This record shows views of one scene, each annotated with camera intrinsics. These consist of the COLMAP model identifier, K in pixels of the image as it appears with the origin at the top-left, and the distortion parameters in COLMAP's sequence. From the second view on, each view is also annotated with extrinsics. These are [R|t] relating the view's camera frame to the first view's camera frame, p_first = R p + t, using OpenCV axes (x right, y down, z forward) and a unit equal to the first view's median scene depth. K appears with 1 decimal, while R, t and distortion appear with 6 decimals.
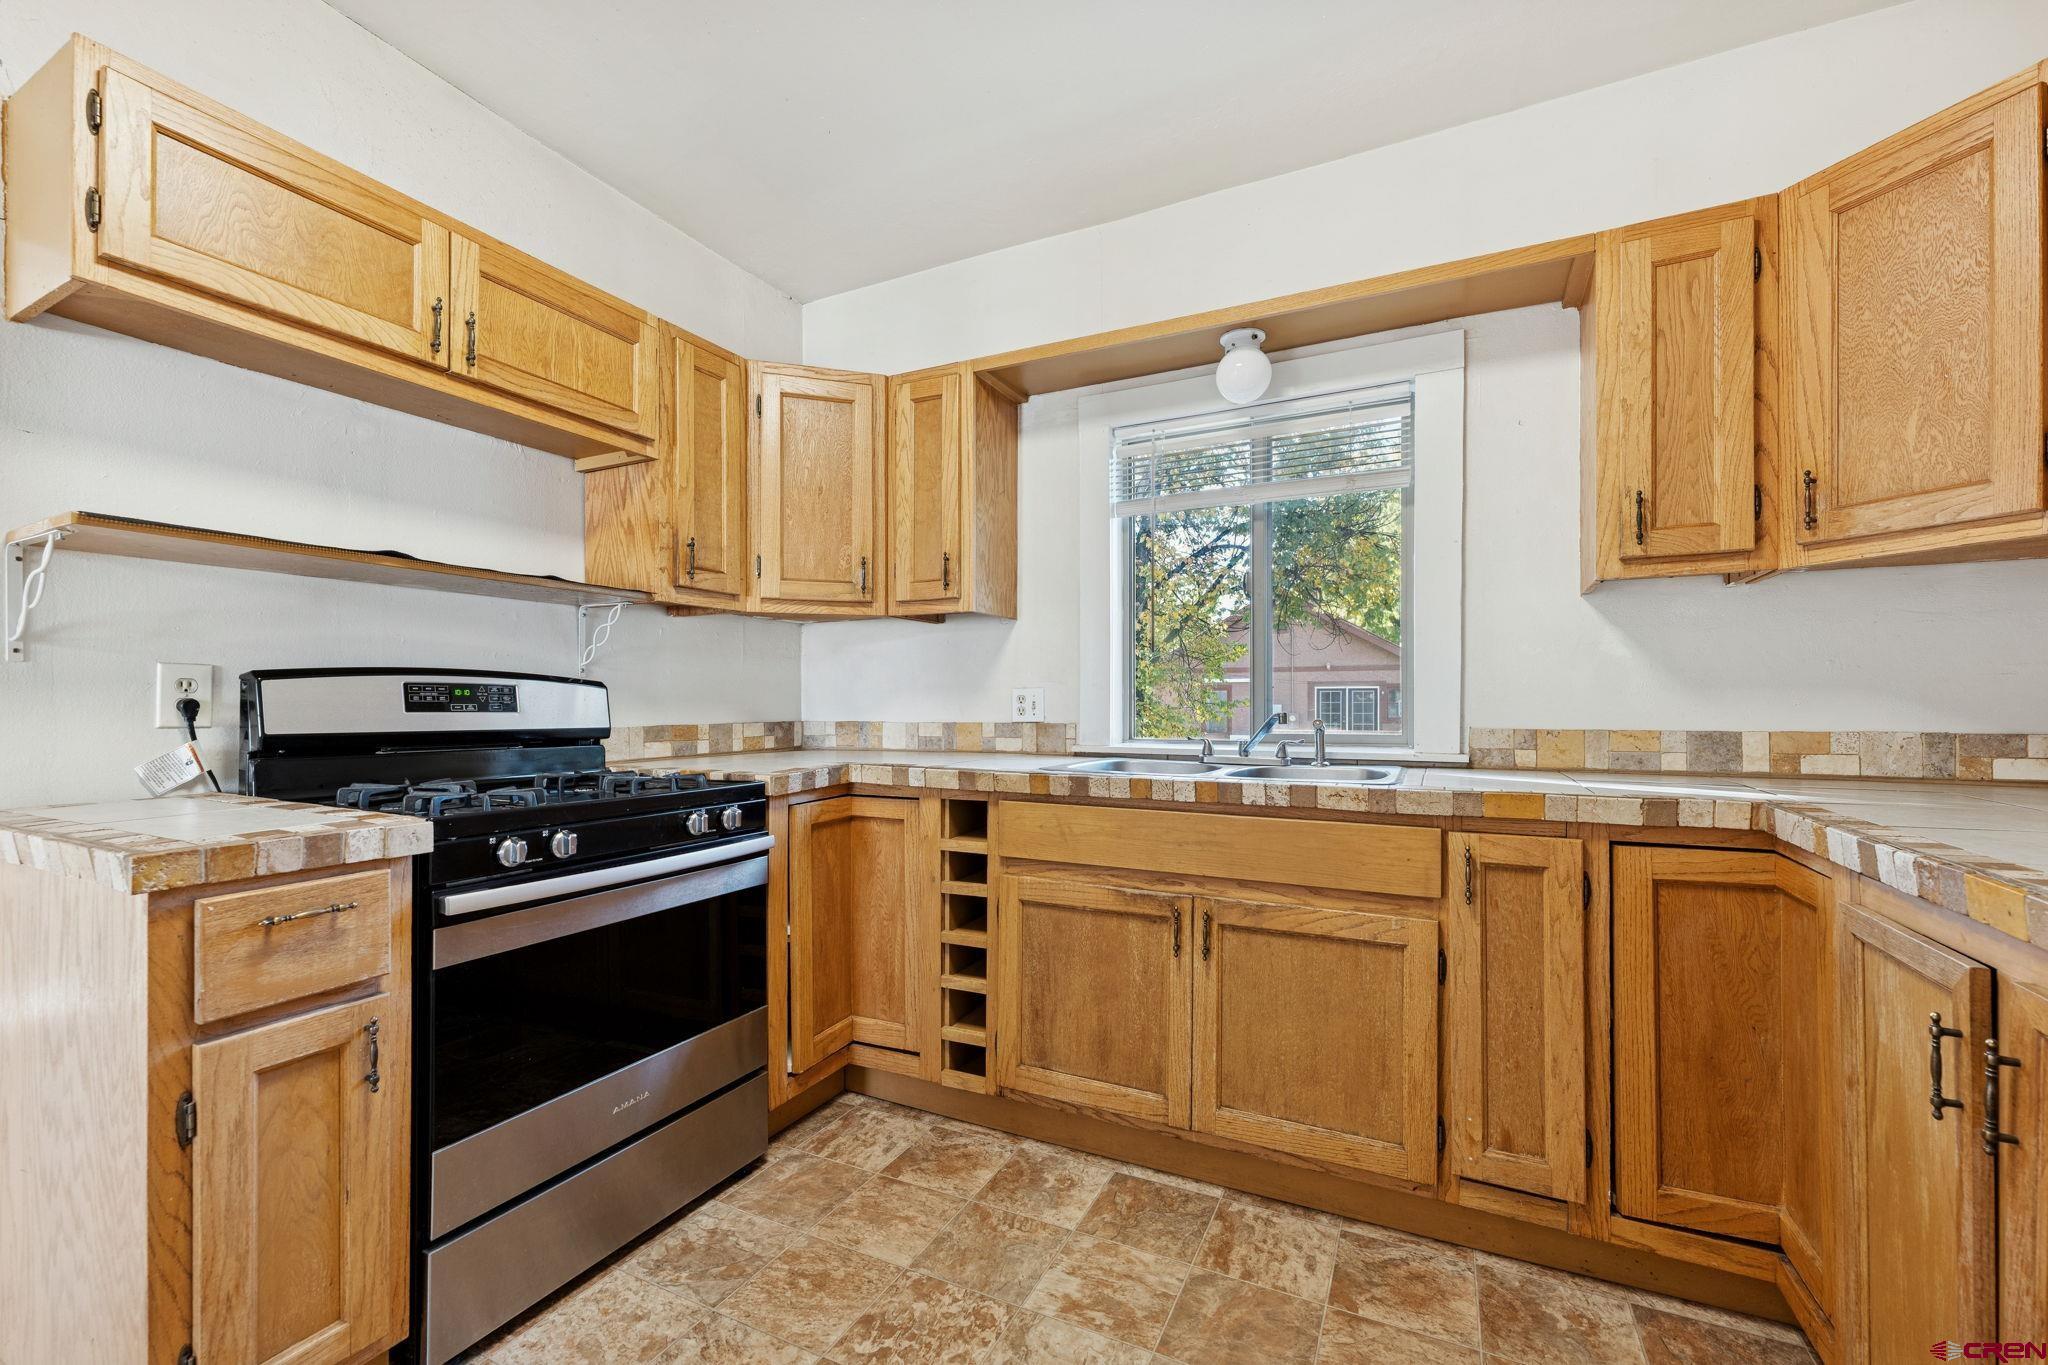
lens RADIAL K [[881.6, 0, 1024.0], [0, 881.6, 682.5], [0, 0, 1]] dist [0.001728, -0.000263]
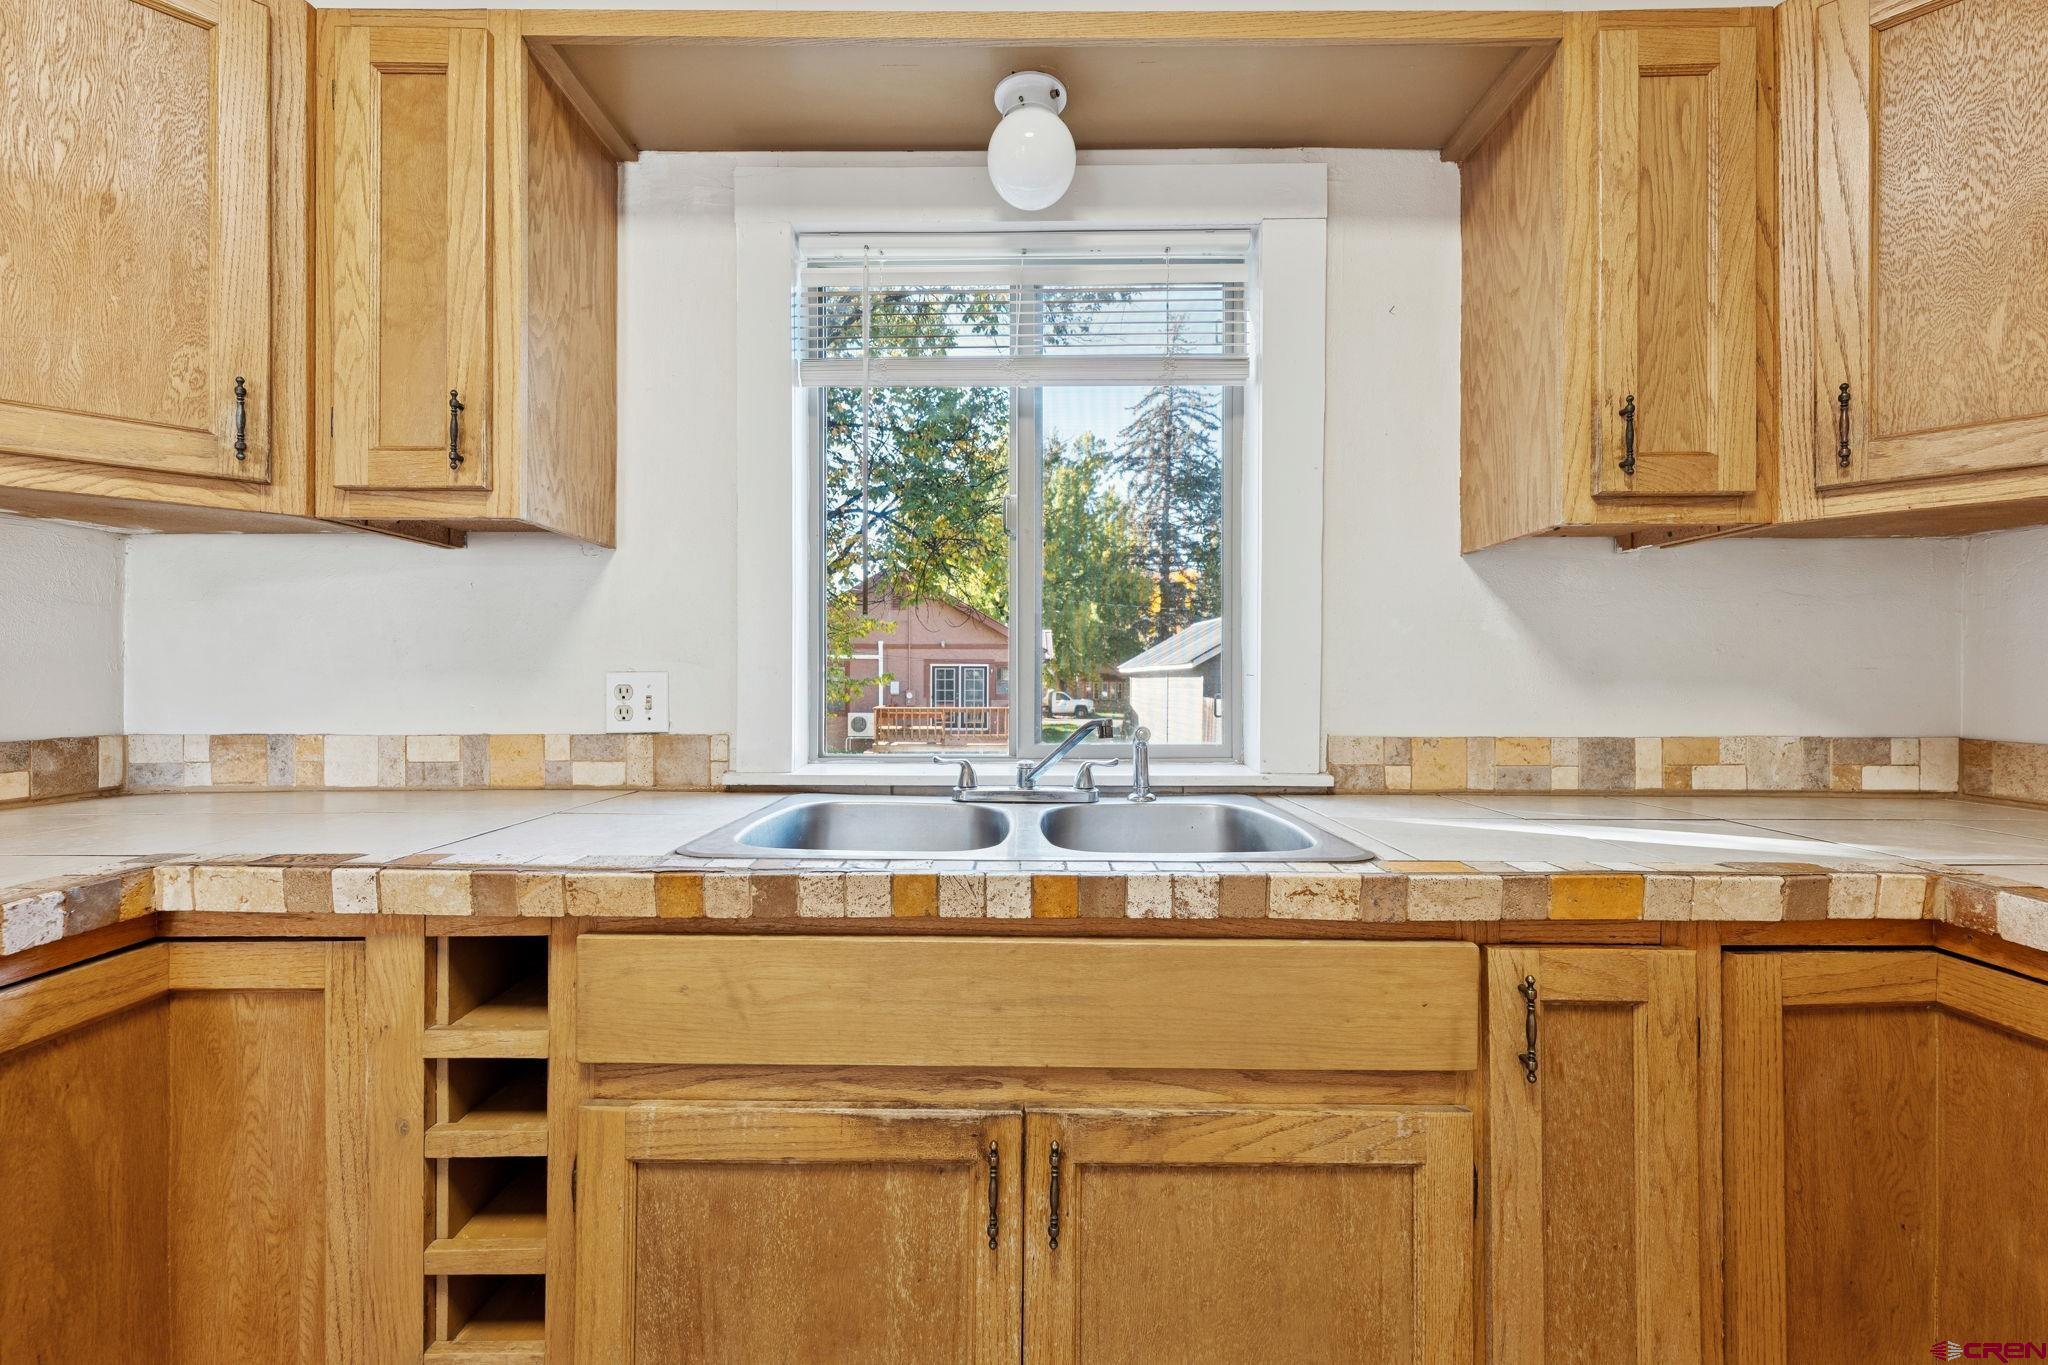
lens RADIAL K [[881.6, 0, 1024.0], [0, 881.6, 682.5], [0, 0, 1]] dist [0.001728, -0.000263]
pose [[0.906070, 0.002158, 0.423121, -0.013428], [-0.013837, 0.999603, 0.024532, -0.005526], [-0.422901, -0.028083, 0.905741, 0.530622]]
